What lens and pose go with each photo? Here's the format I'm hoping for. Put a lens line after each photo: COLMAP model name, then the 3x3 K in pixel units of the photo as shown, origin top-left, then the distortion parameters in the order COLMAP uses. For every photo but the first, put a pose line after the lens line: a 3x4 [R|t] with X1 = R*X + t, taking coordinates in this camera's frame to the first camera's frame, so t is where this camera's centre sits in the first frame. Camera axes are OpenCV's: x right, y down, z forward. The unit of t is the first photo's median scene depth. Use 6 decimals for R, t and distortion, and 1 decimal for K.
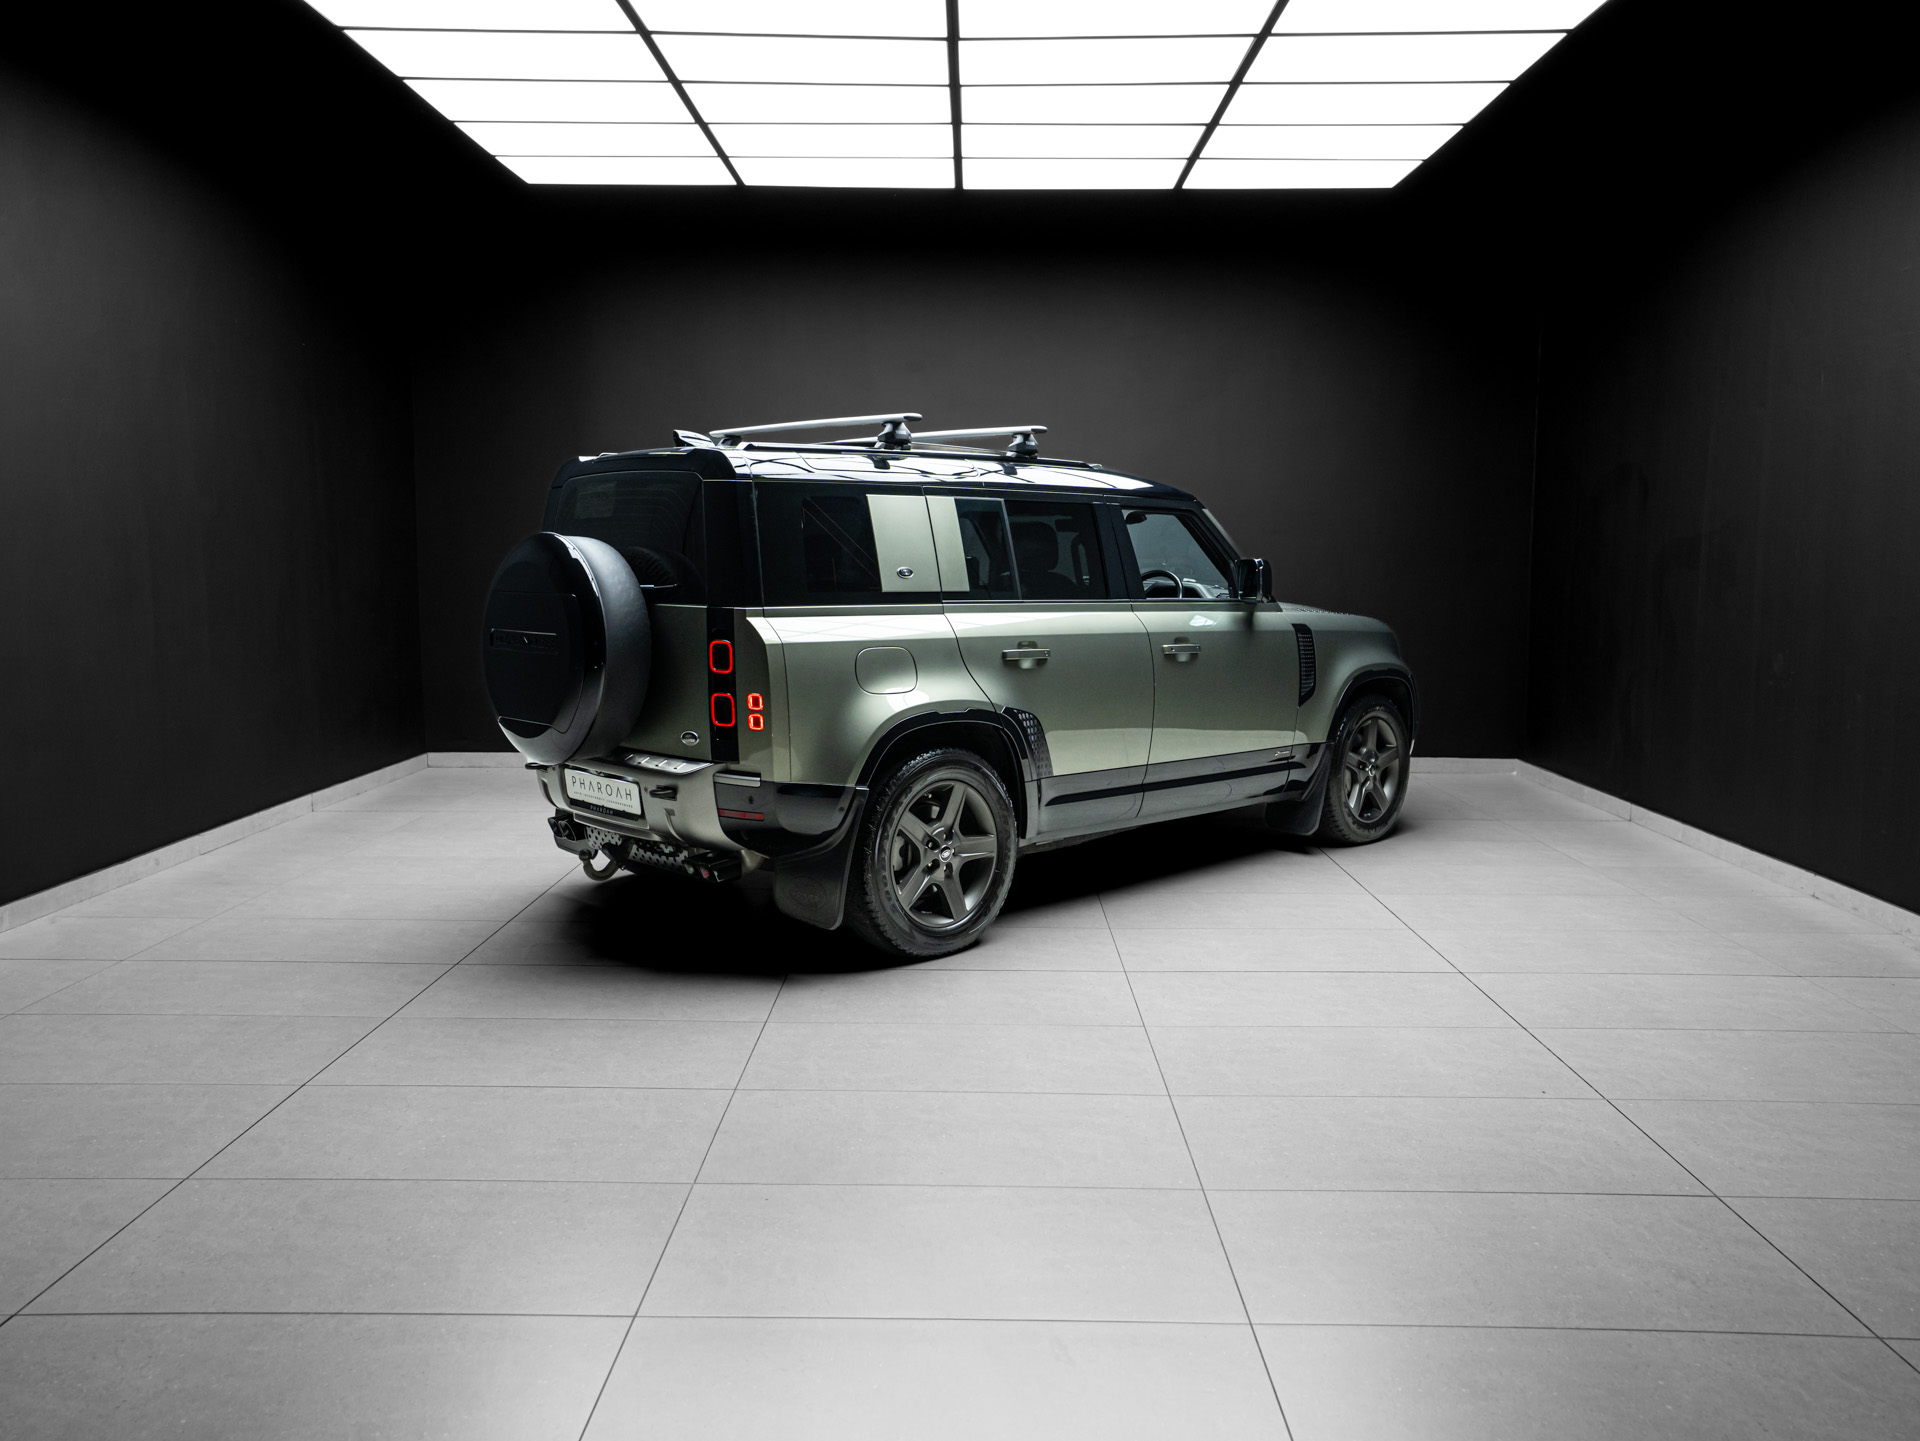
lens RADIAL K [[1454.3, 0, 960.0], [0, 1454.3, 720.5], [0, 0, 1]] dist [-0.018018, 0.053308]
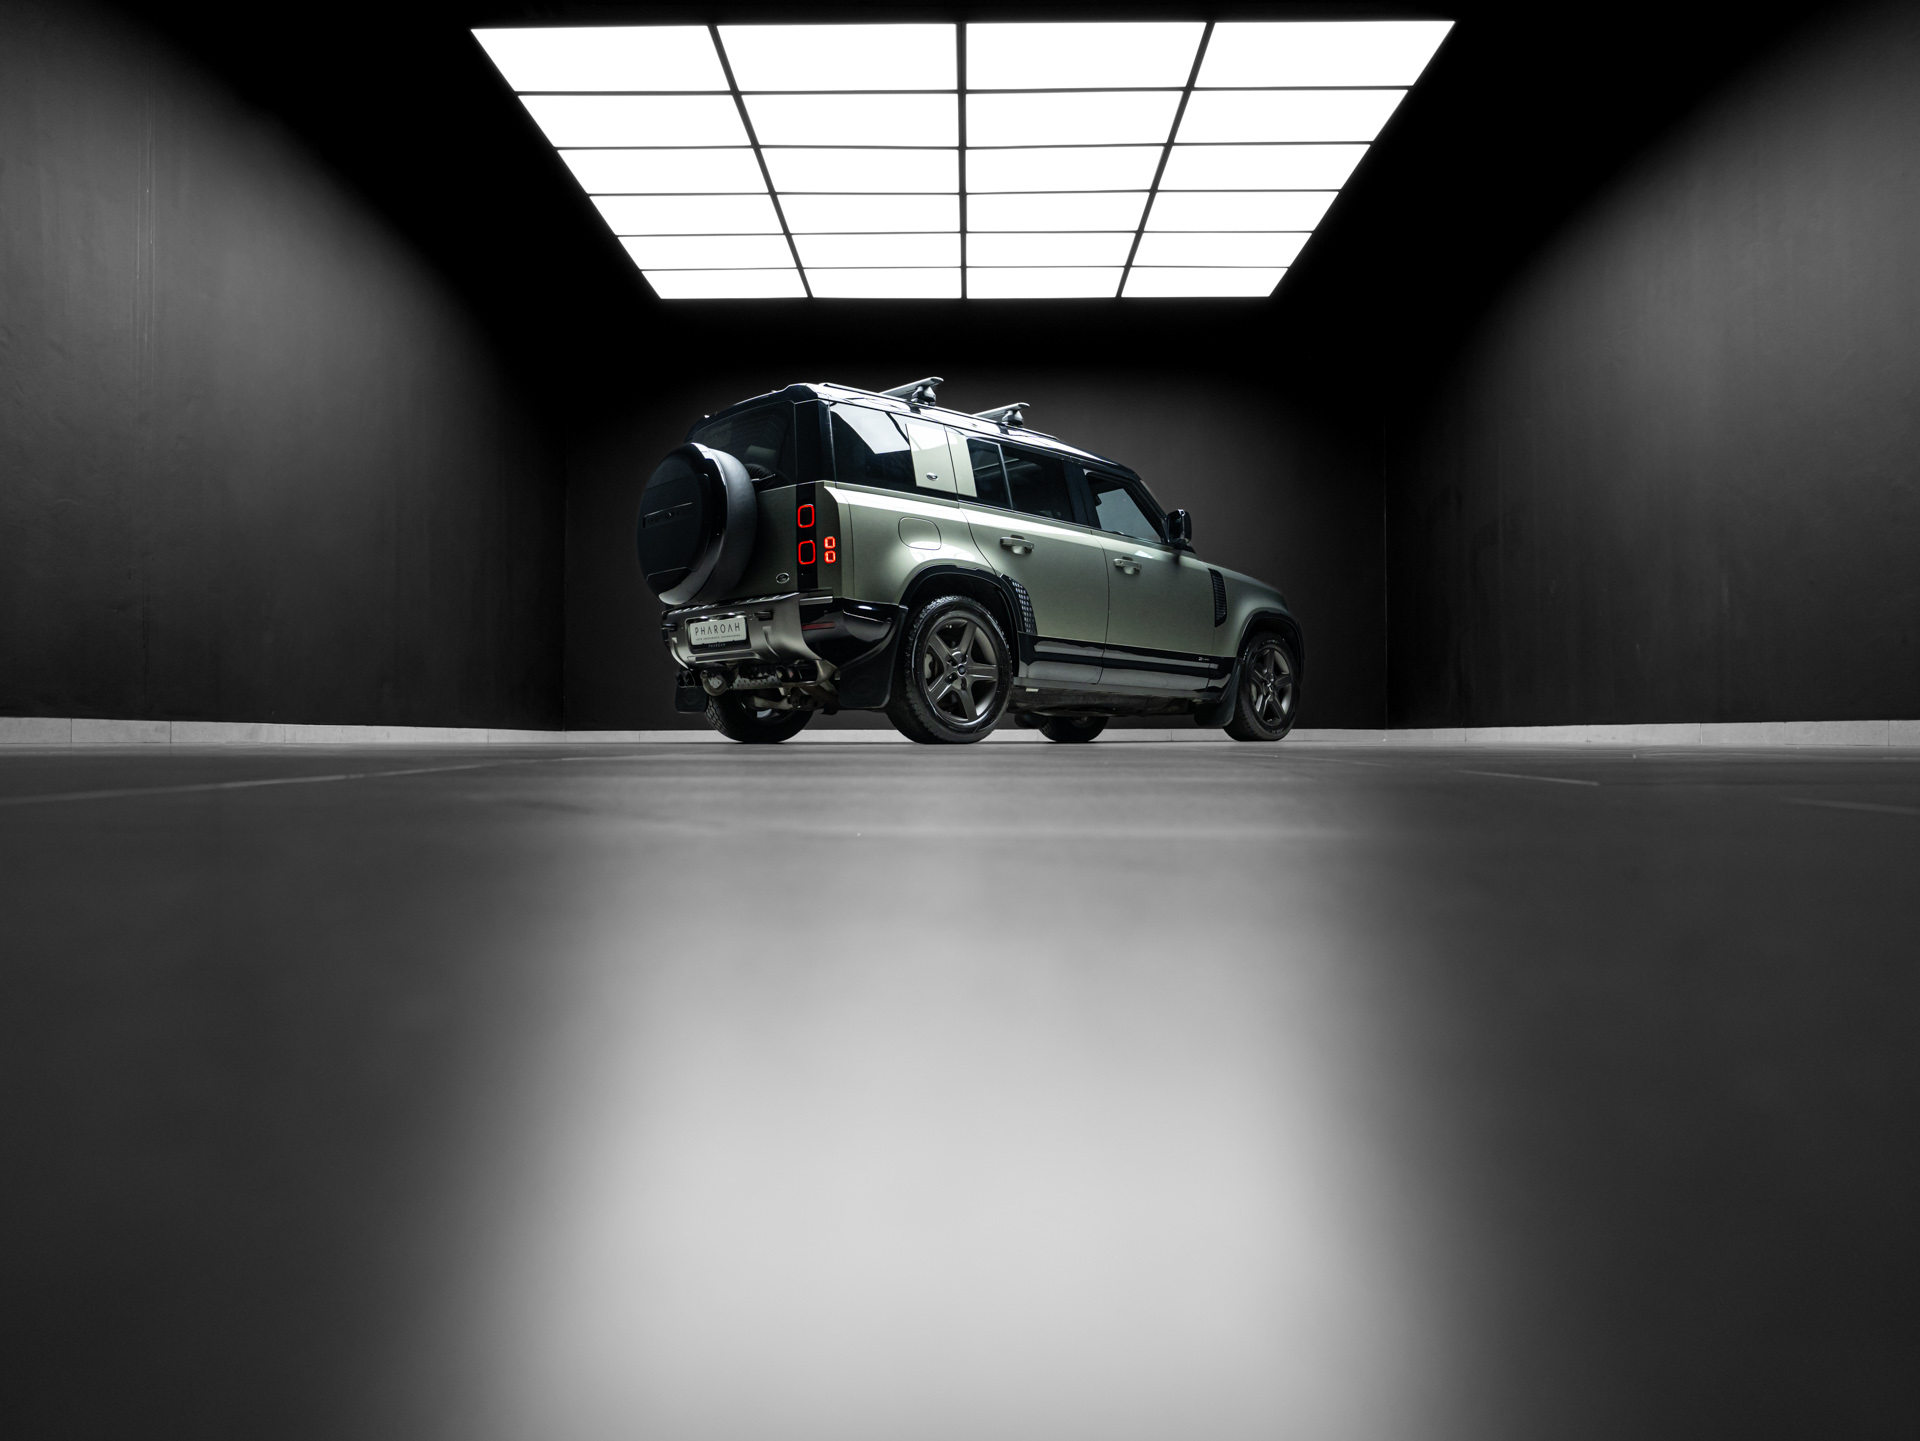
lens RADIAL K [[1180.4, 0, 960.0], [0, 1180.4, 720.5], [0, 0, 1]] dist [-0.036084, -0.000053]
pose [[0.999978, -0.006525, 0.001083, -0.012645], [0.006610, 0.991416, -0.130581, 0.278832], [-0.000221, 0.130585, 0.991437, -0.119986]]
